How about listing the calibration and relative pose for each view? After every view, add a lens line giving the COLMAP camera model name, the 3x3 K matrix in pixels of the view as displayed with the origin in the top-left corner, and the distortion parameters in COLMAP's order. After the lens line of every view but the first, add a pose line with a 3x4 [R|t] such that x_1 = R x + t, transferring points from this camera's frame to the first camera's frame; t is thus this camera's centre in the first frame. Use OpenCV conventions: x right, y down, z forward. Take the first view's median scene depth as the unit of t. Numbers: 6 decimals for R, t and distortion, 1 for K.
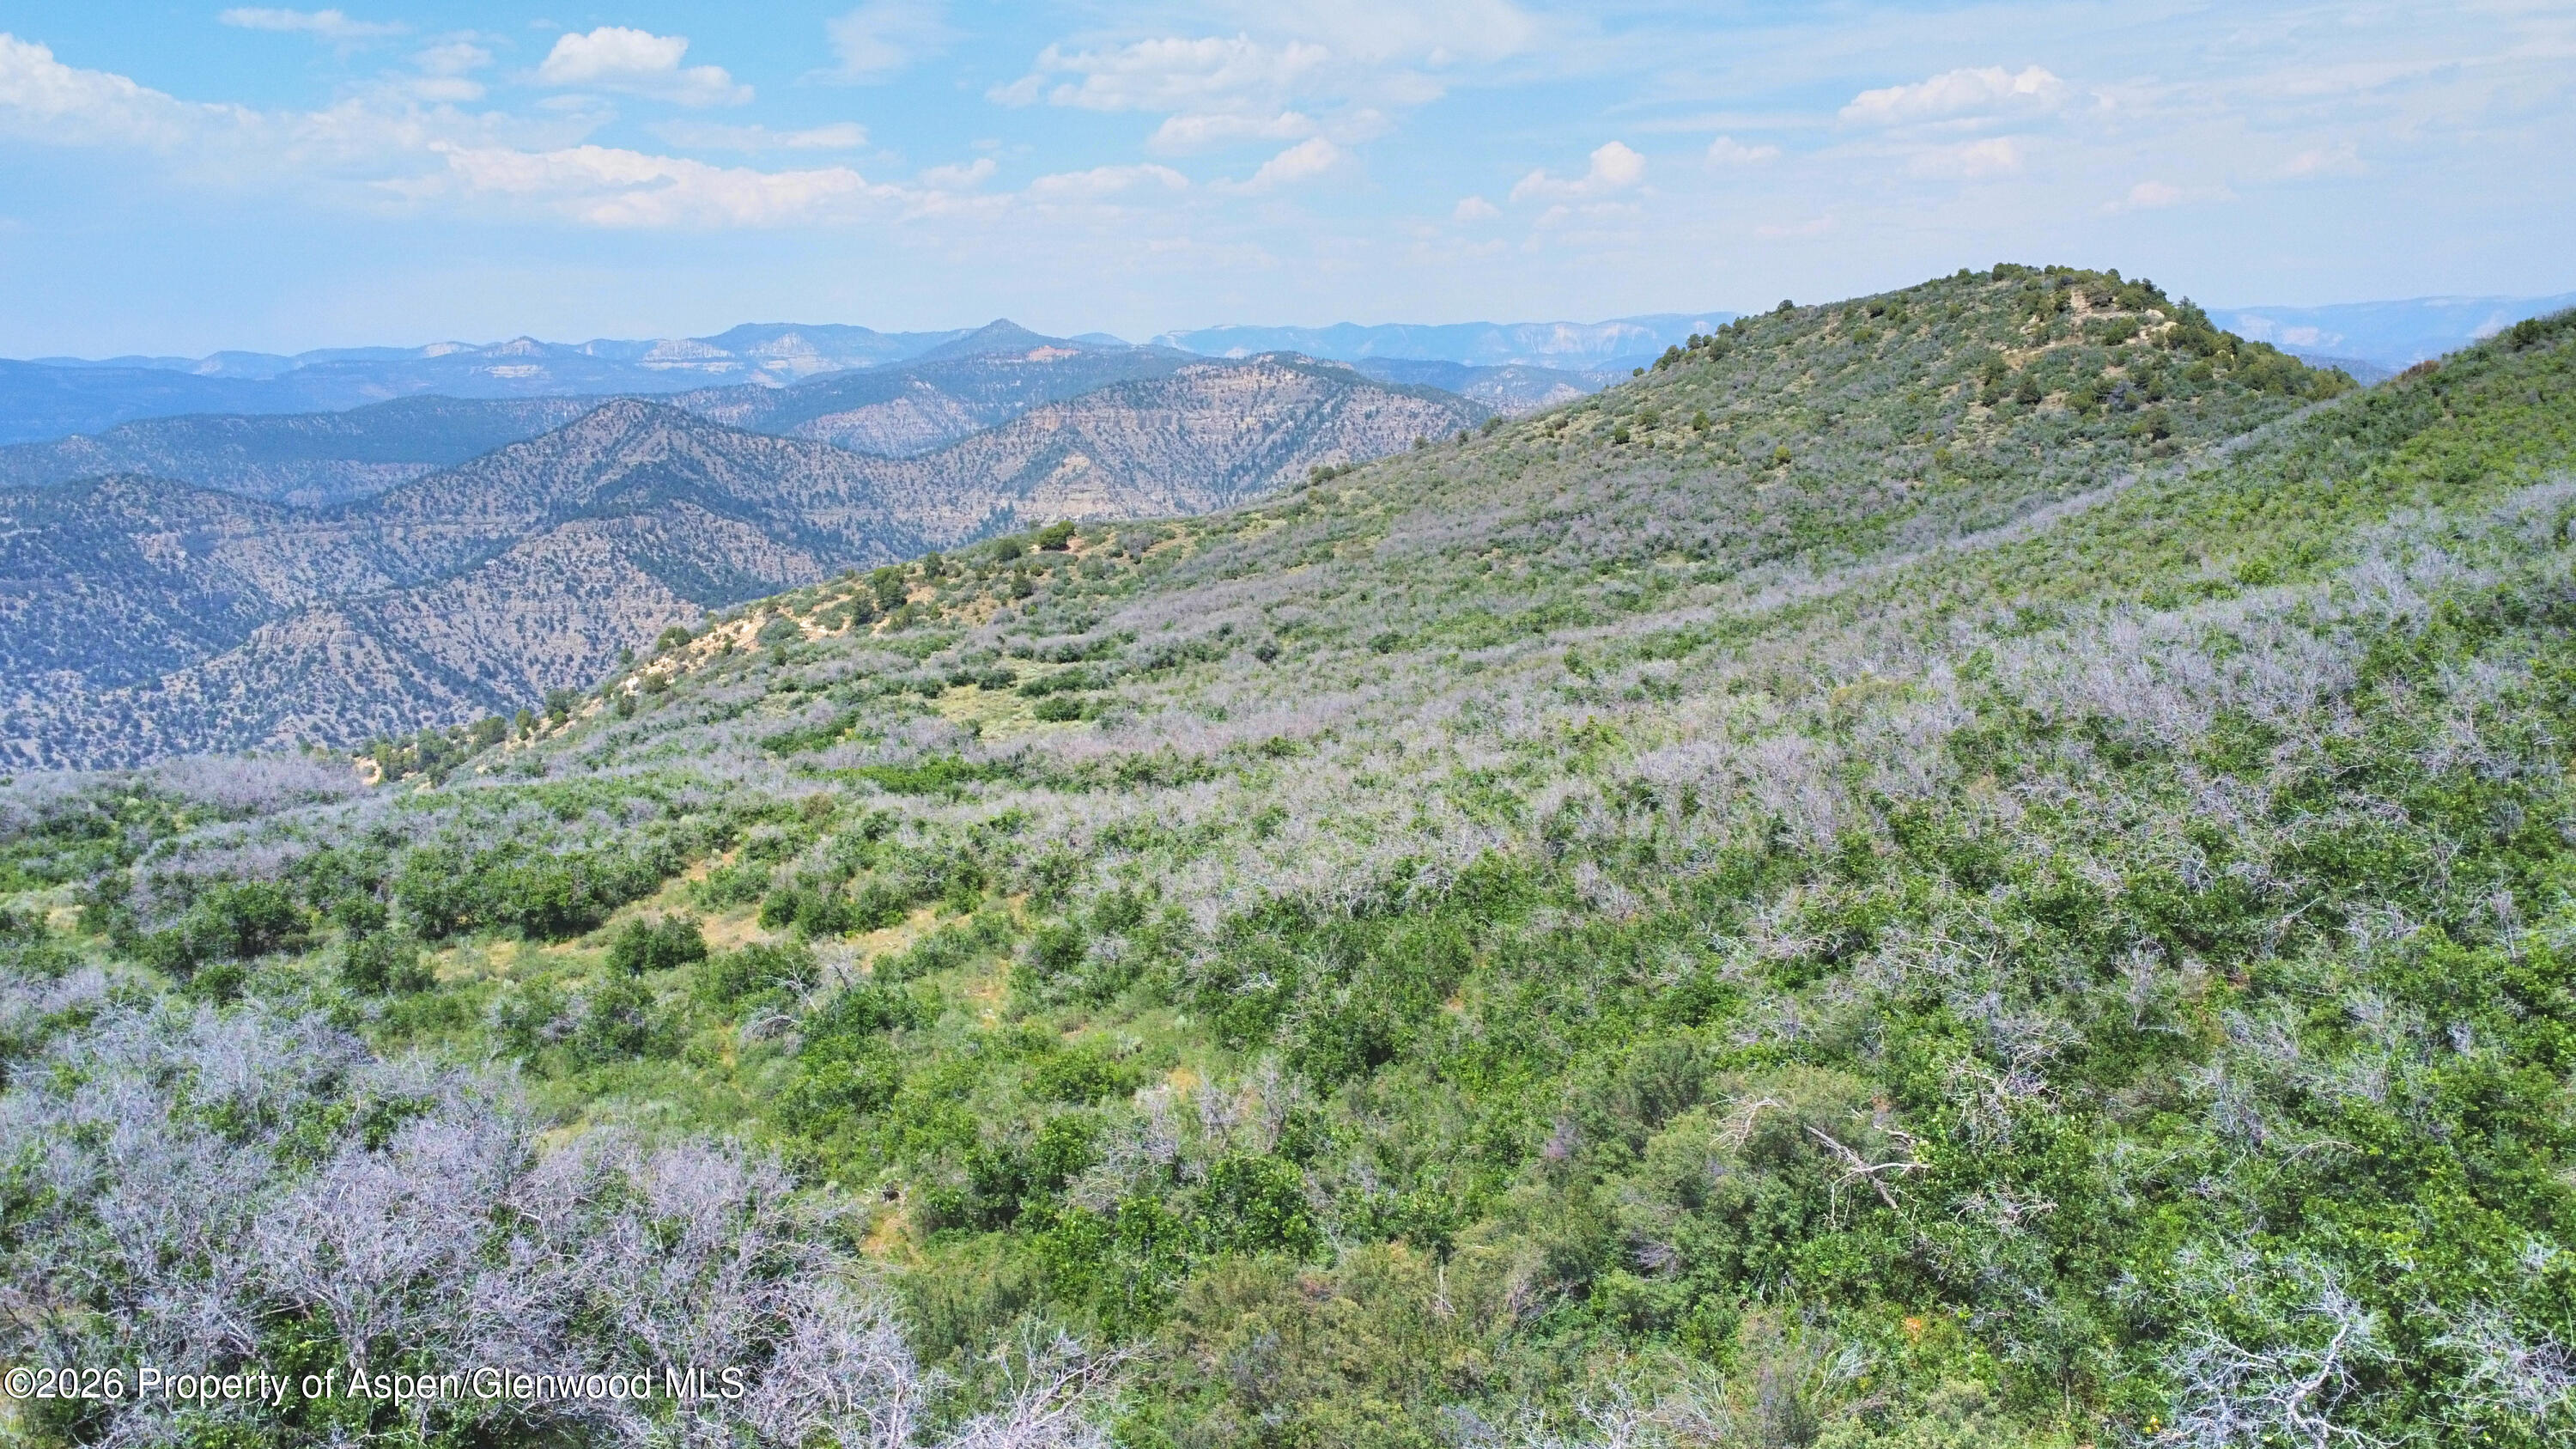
lens RADIAL K [[1934.4, 0, 1289.8], [0, 1934.4, 703.2], [0, 0, 1]] dist [0.002198, -0.009661]
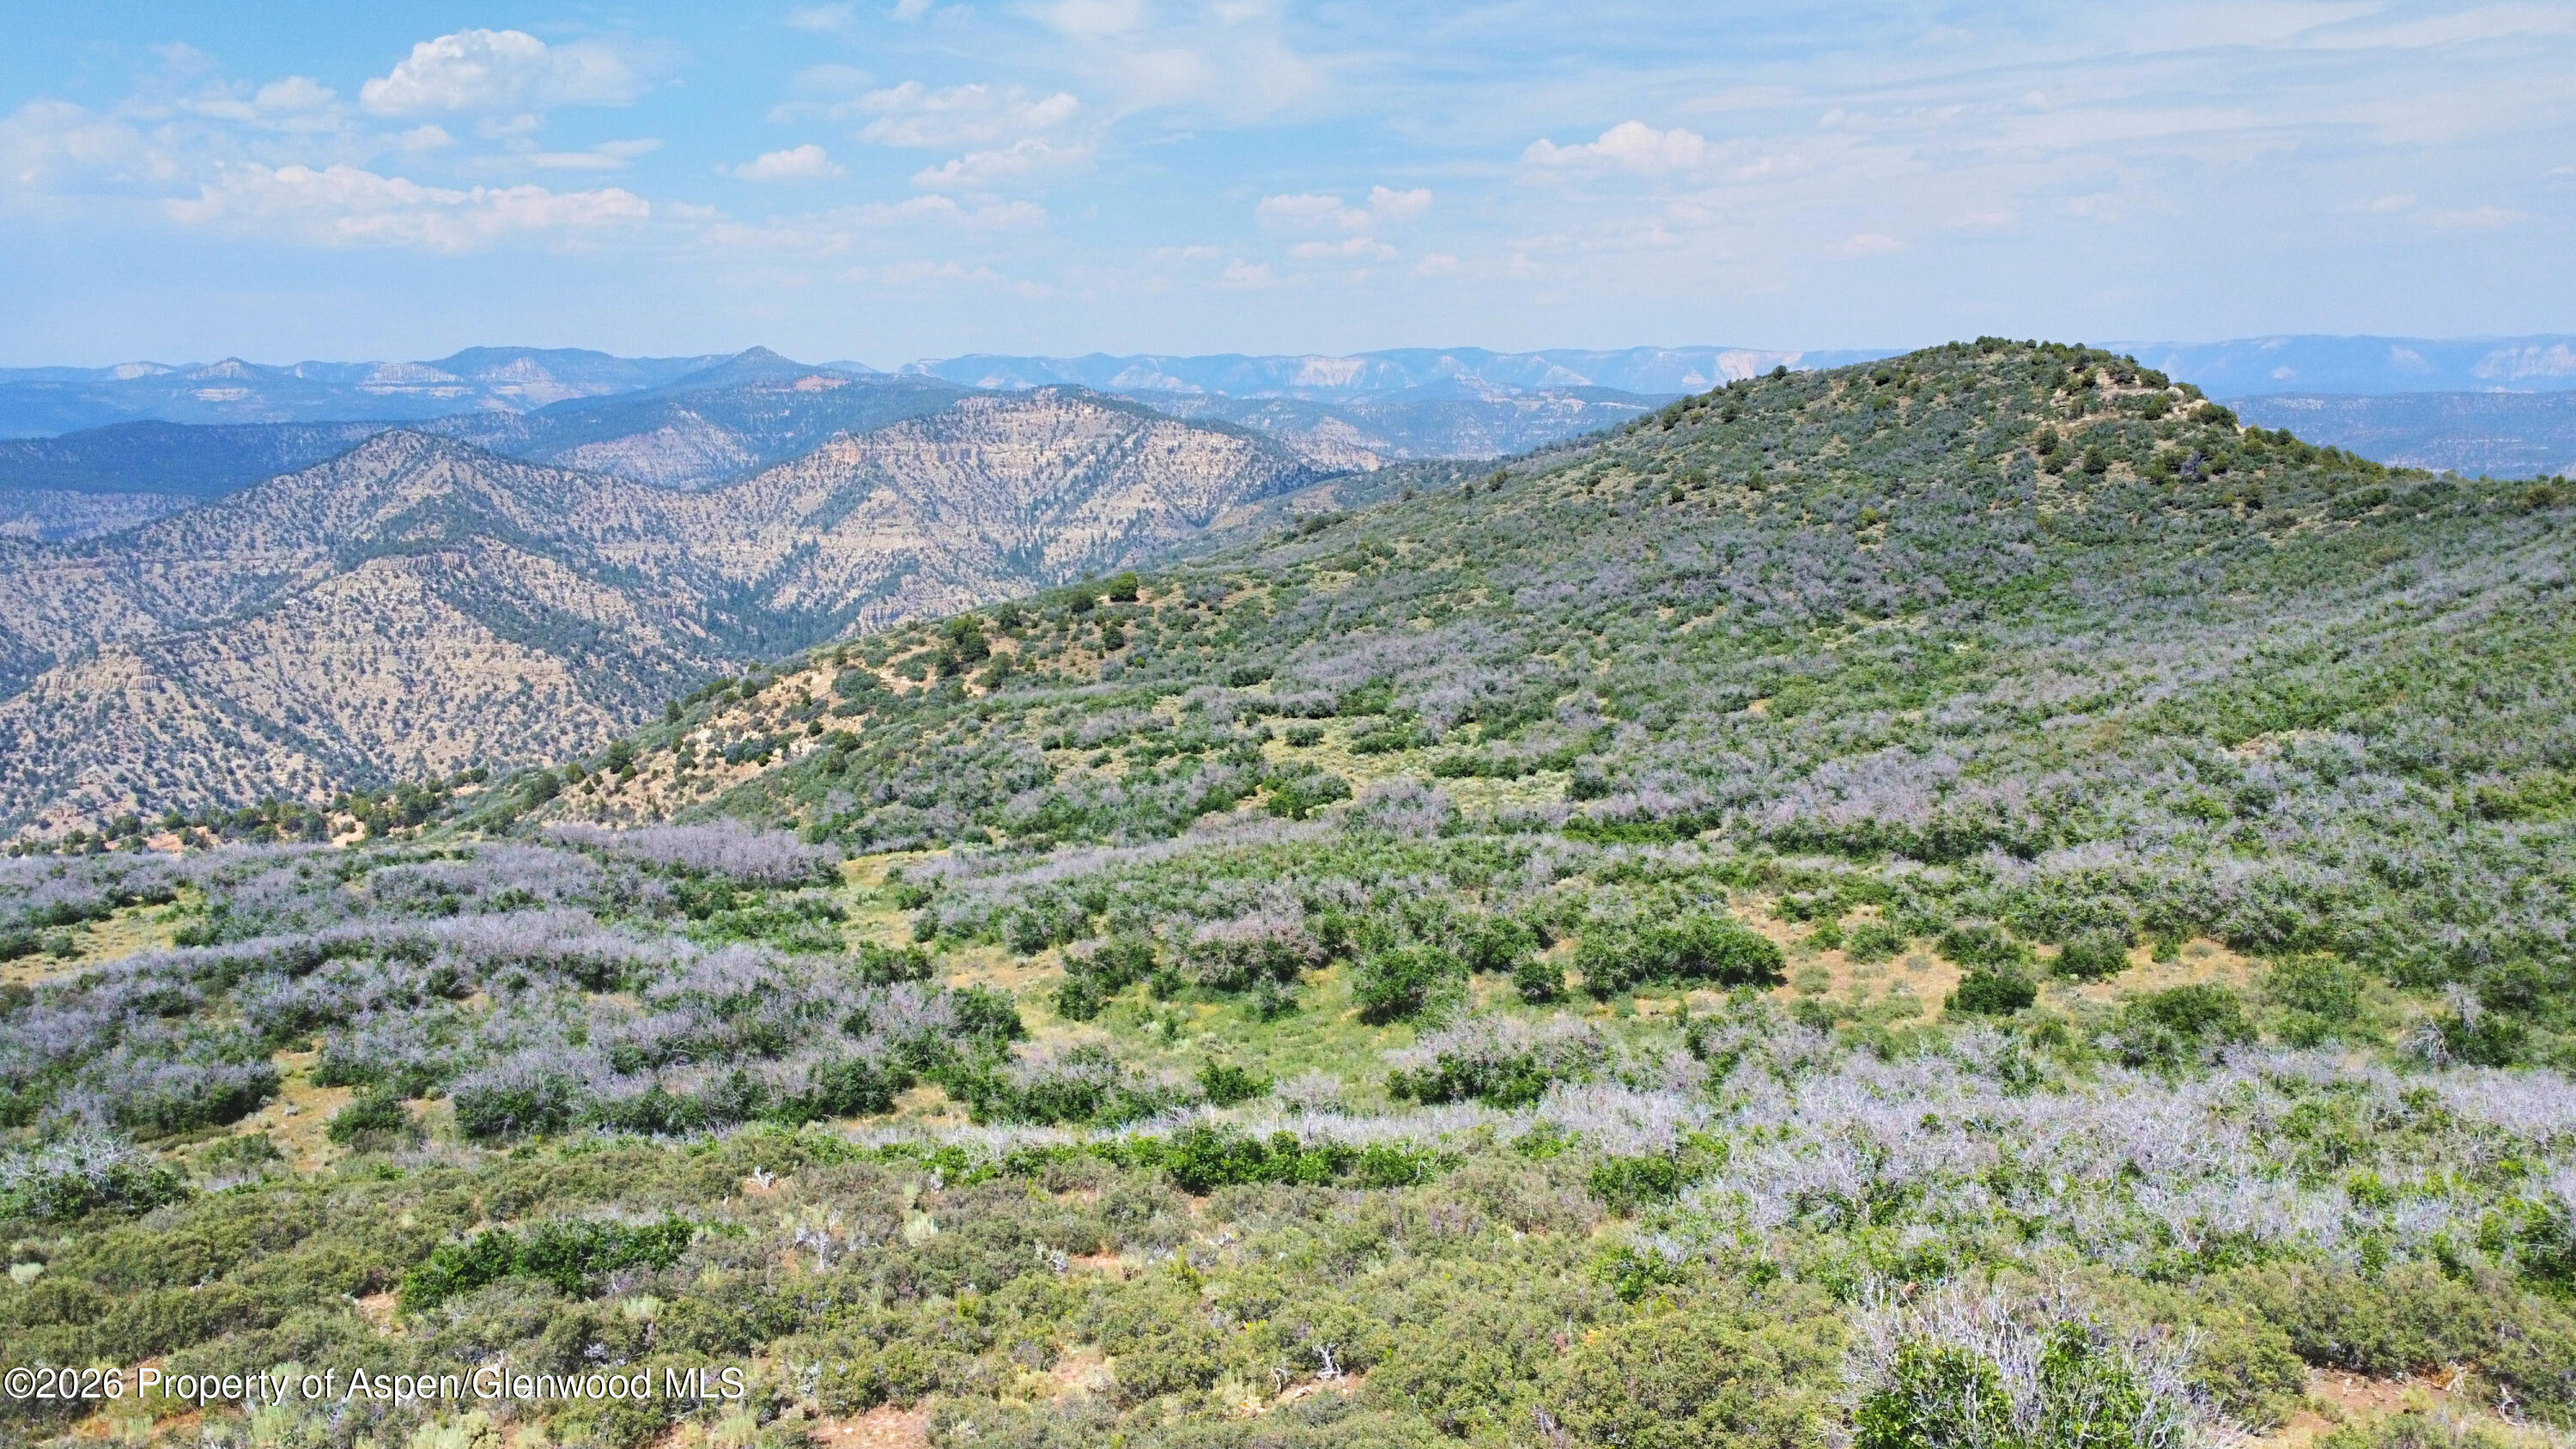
lens RADIAL K [[1934.4, 0, 1288.6], [0, 1934.4, 716.2], [0, 0, 1]] dist [0.002198, -0.009661]
pose [[0.991278, -0.012061, 0.131234, -0.166975], [0.013170, 0.999884, -0.007588, -0.008543], [-0.131128, 0.009250, 0.991322, -0.034028]]
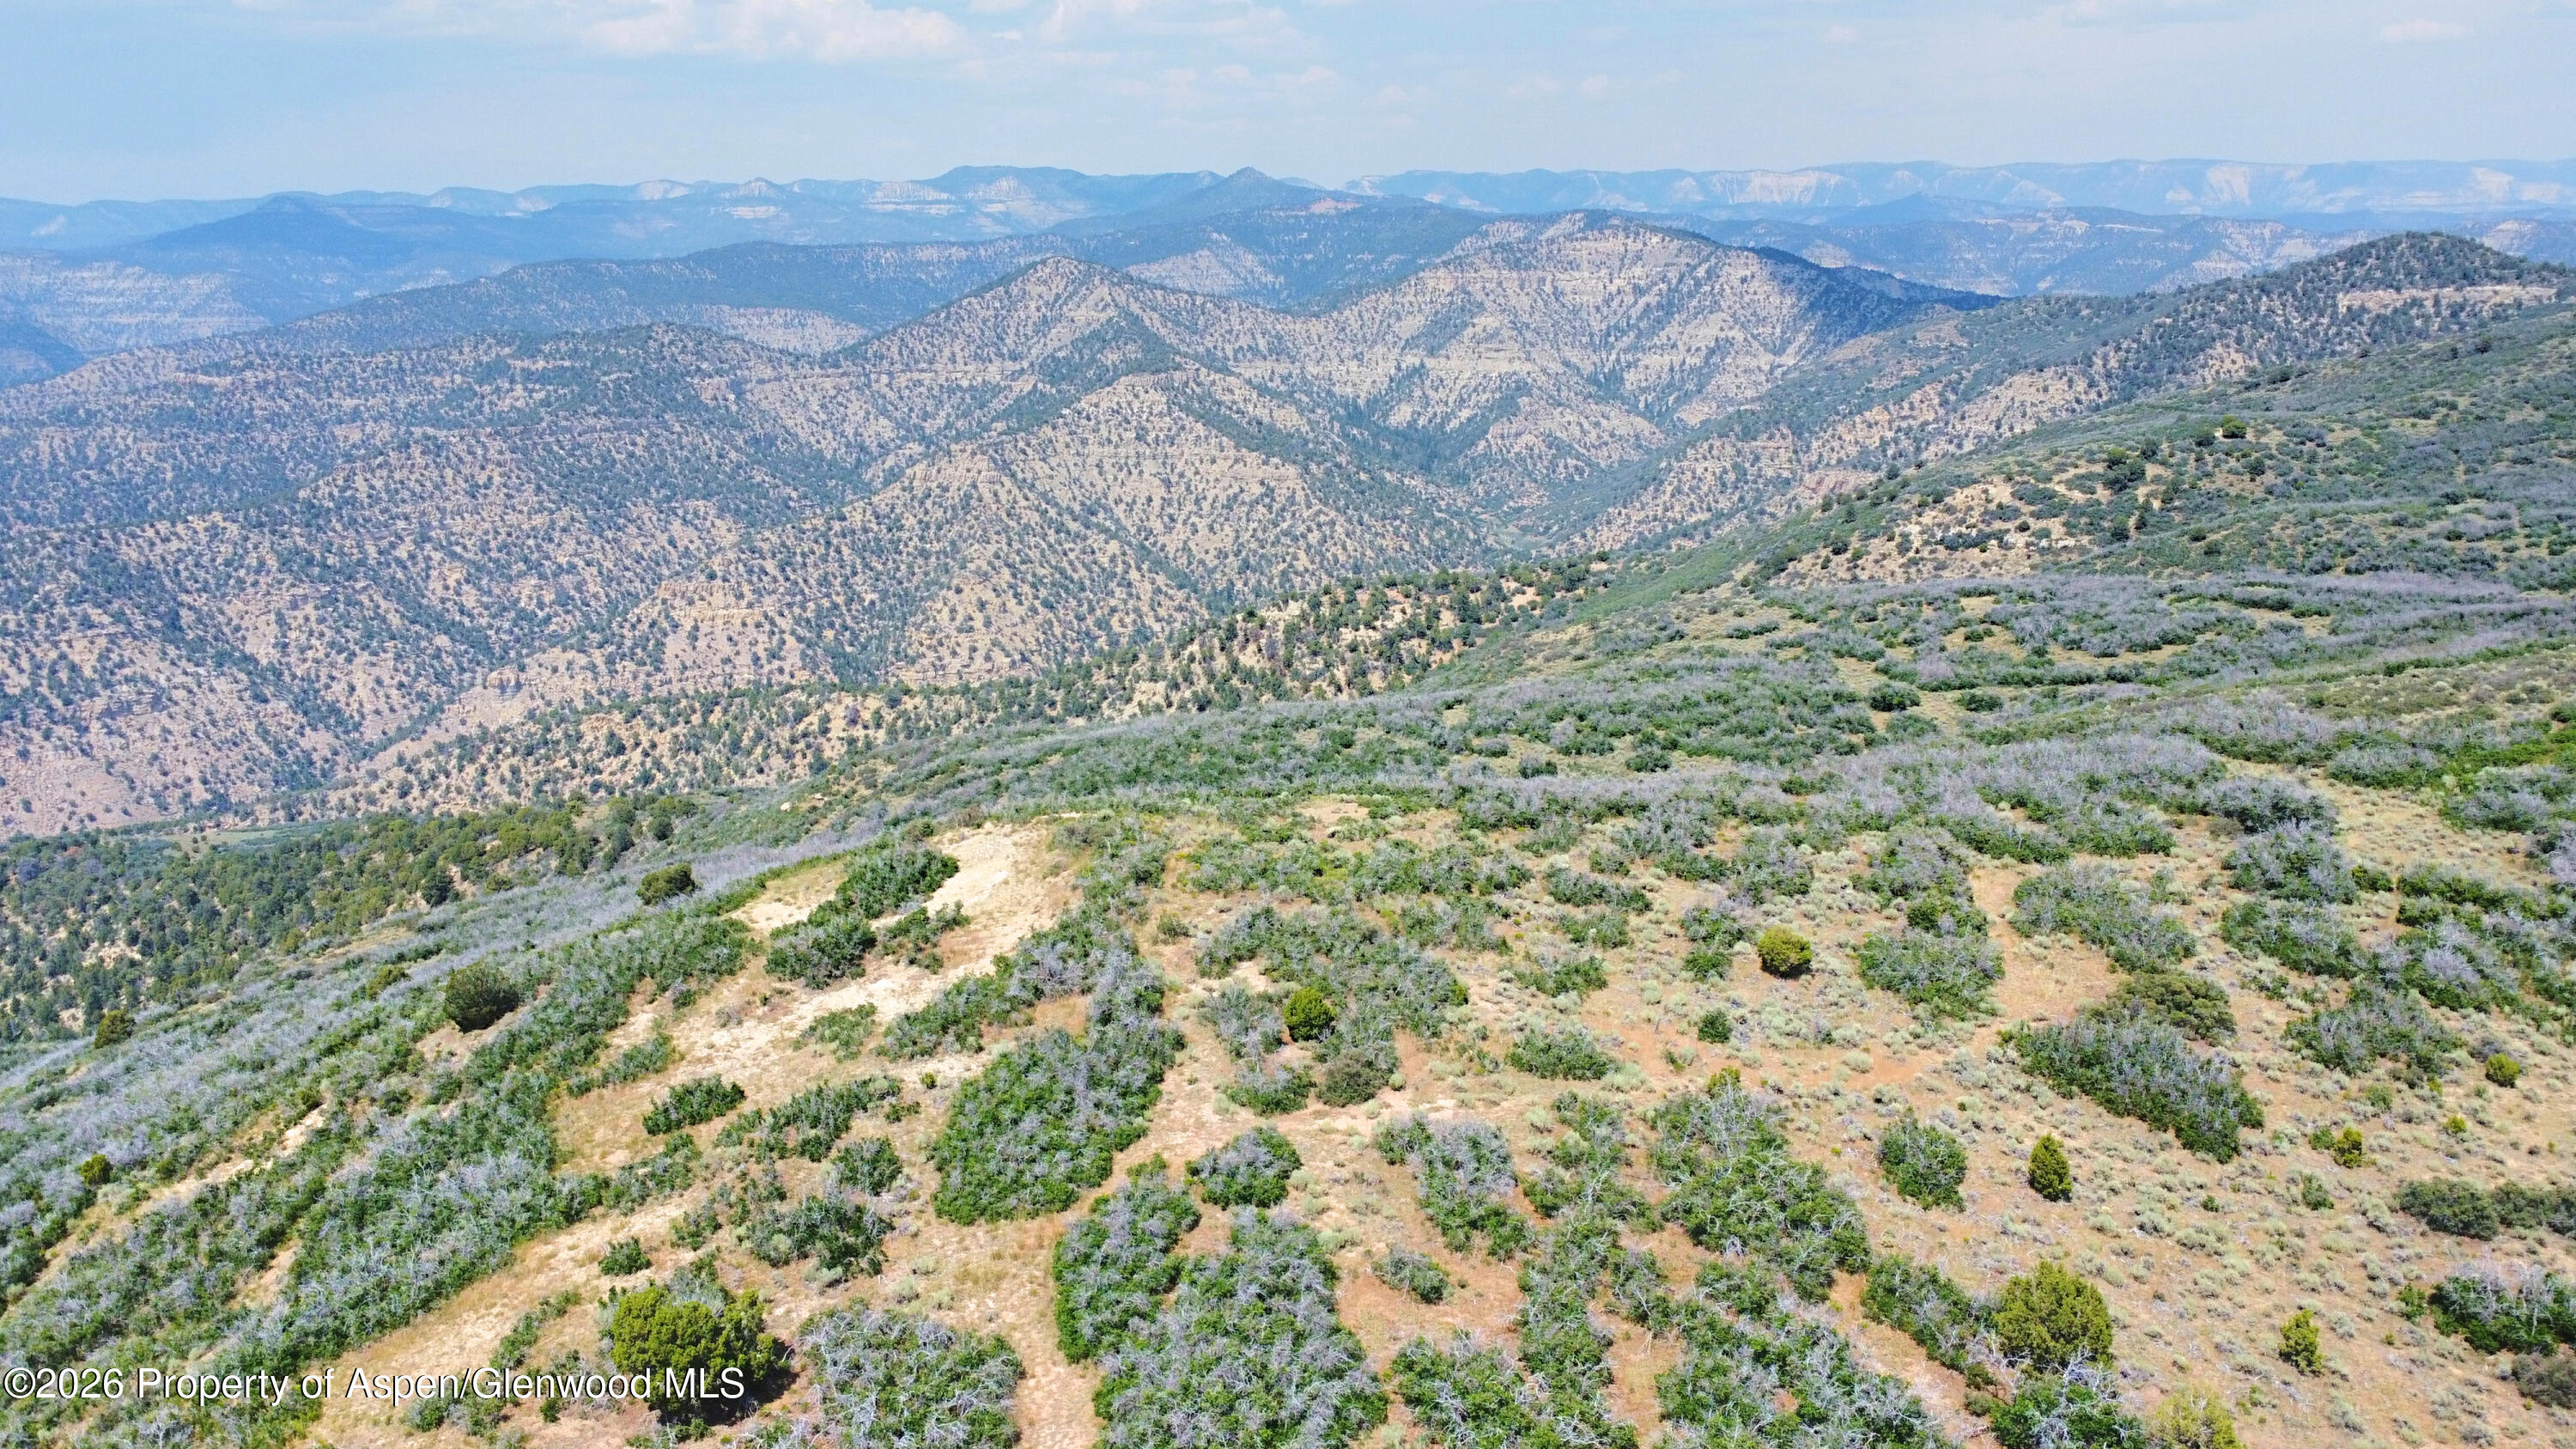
lens RADIAL K [[1934.4, 0, 1287.1], [0, 1934.4, 715.8], [0, 0, 1]] dist [0.002198, -0.009661]
pose [[0.997559, 0.027810, -0.064057, -0.681898], [-0.022279, 0.996089, 0.085496, 0.014138], [0.066184, -0.083860, 0.994277, -0.414827]]
